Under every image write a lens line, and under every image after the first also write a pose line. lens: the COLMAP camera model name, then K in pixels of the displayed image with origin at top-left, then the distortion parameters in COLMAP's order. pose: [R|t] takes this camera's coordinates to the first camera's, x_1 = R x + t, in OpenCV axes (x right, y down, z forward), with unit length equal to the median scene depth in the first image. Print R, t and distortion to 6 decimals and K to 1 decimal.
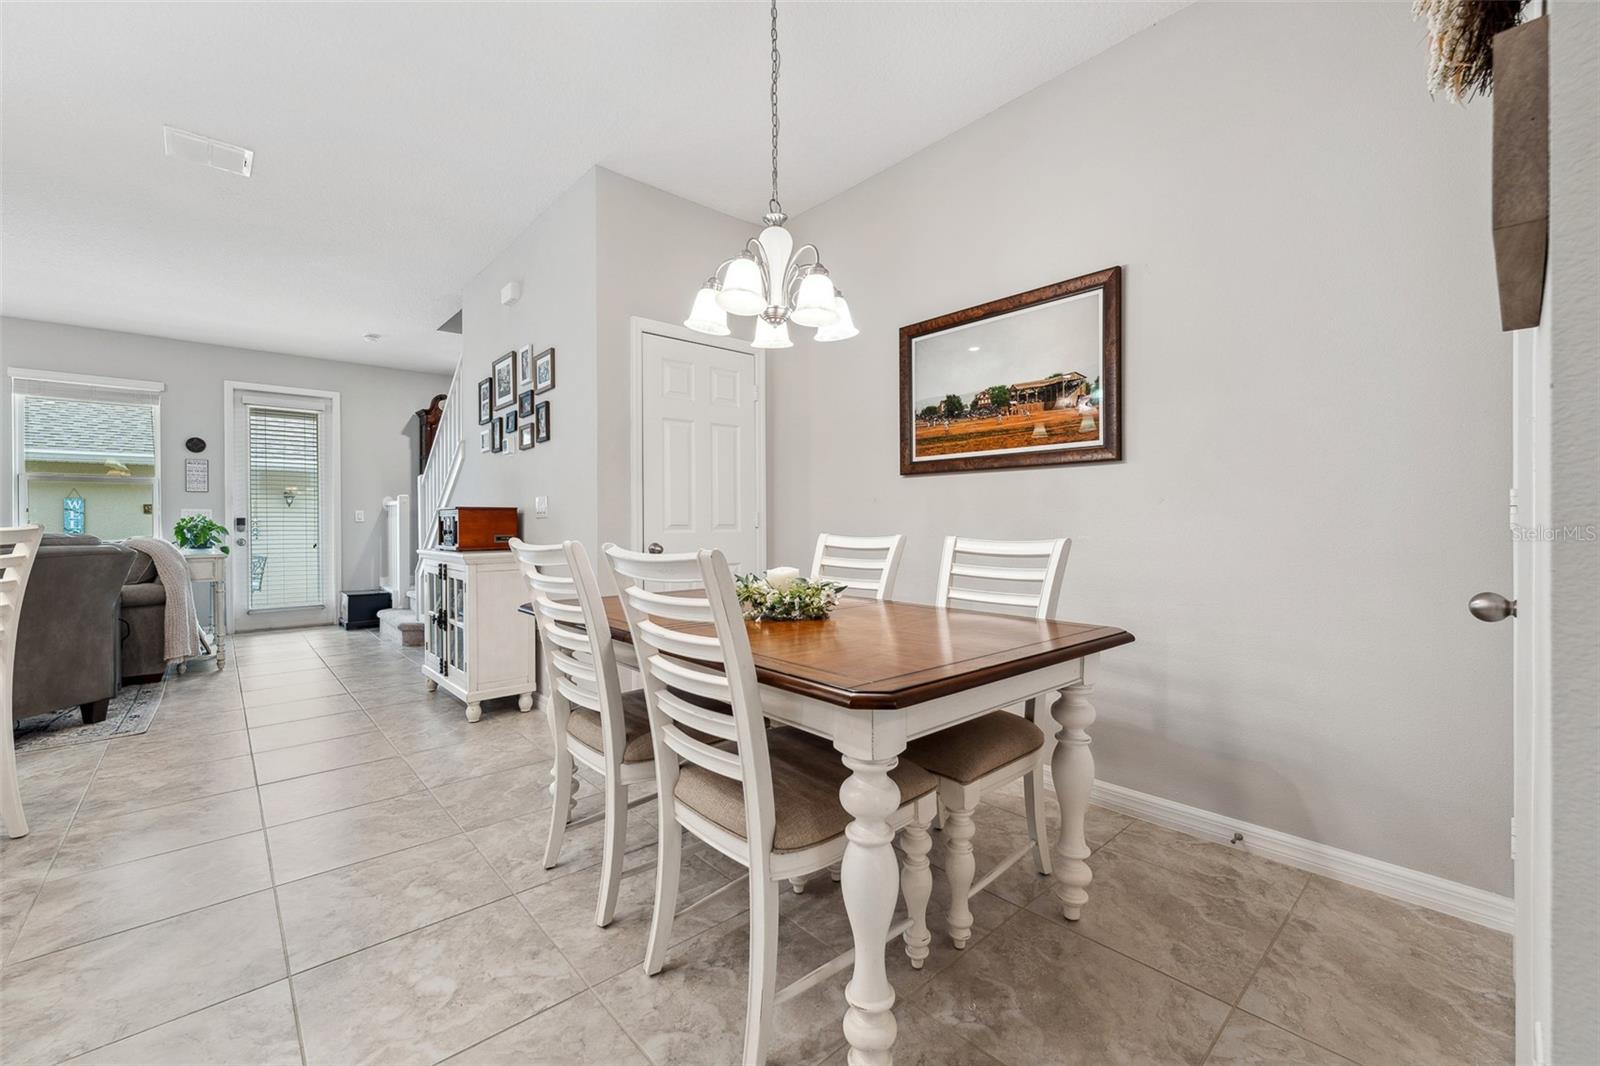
lens RADIAL K [[654.5, 0, 809.4], [0, 654.5, 525.1], [0, 0, 1]] dist [0.001657, -0.001125]
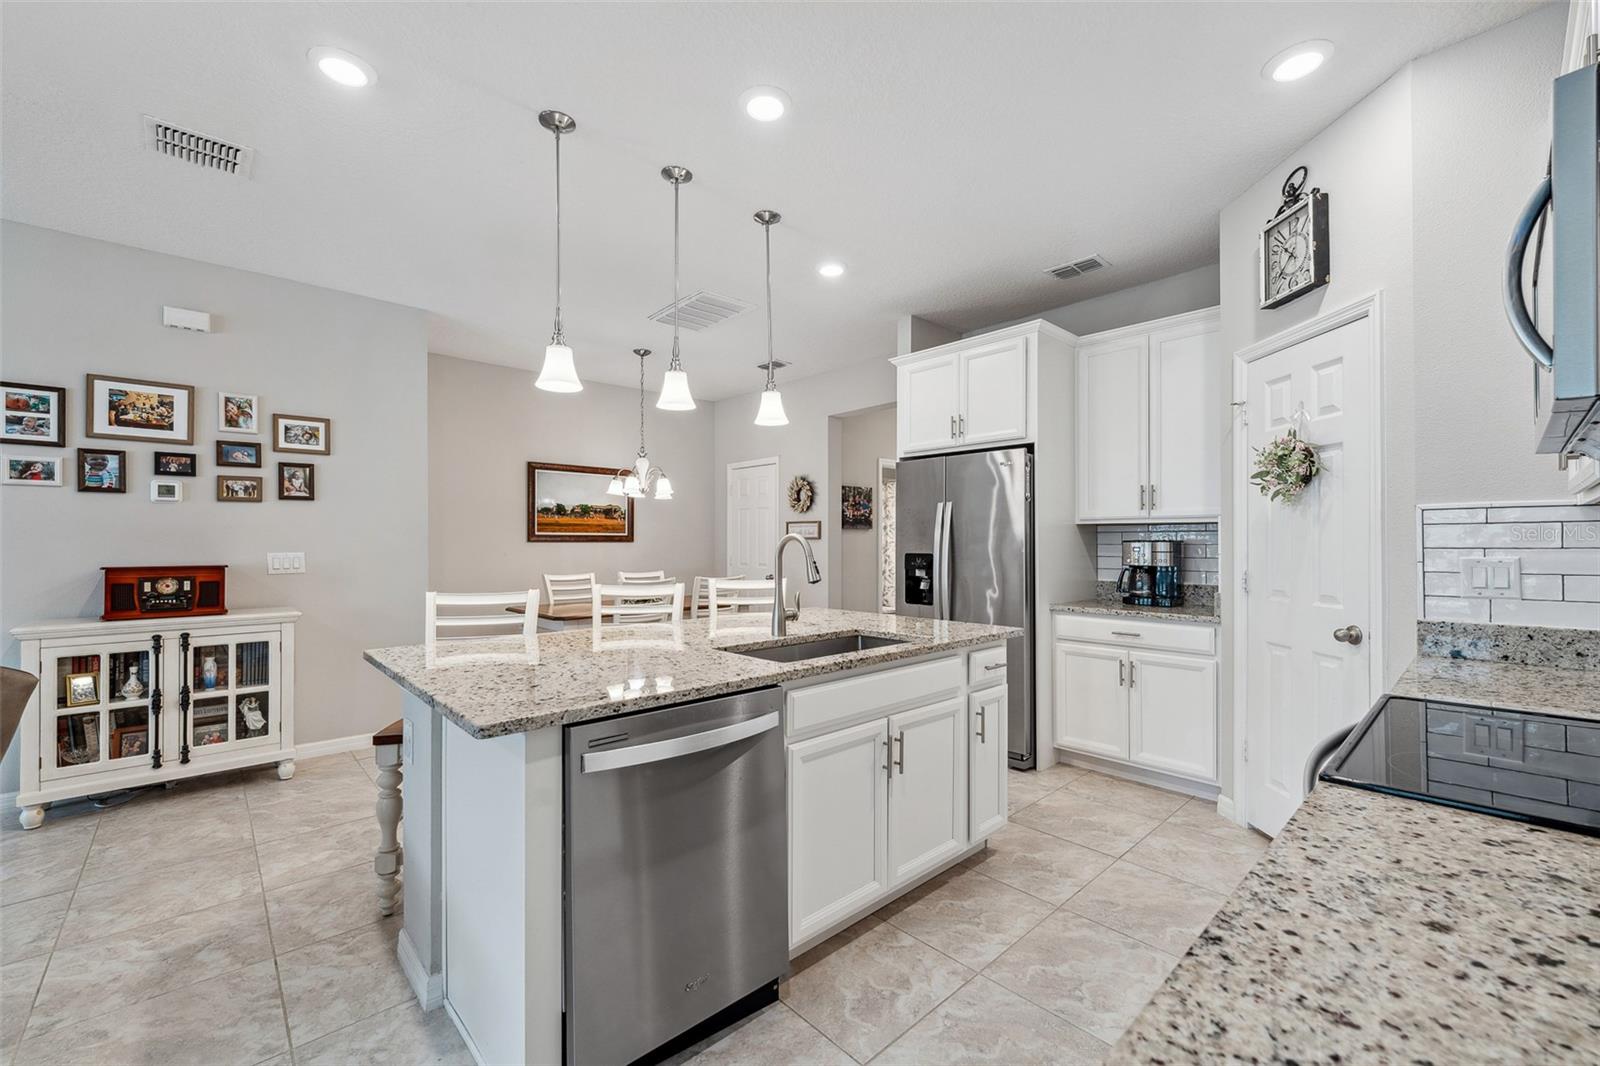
lens RADIAL K [[654.5, 0, 803.8], [0, 654.5, 538.3], [0, 0, 1]] dist [0.001657, -0.001125]
pose [[-0.008066, 0.010976, 0.999907, -1.349399], [0.005179, 0.999927, -0.010934, -0.047301], [-0.999954, 0.005090, -0.008123, 0.184780]]
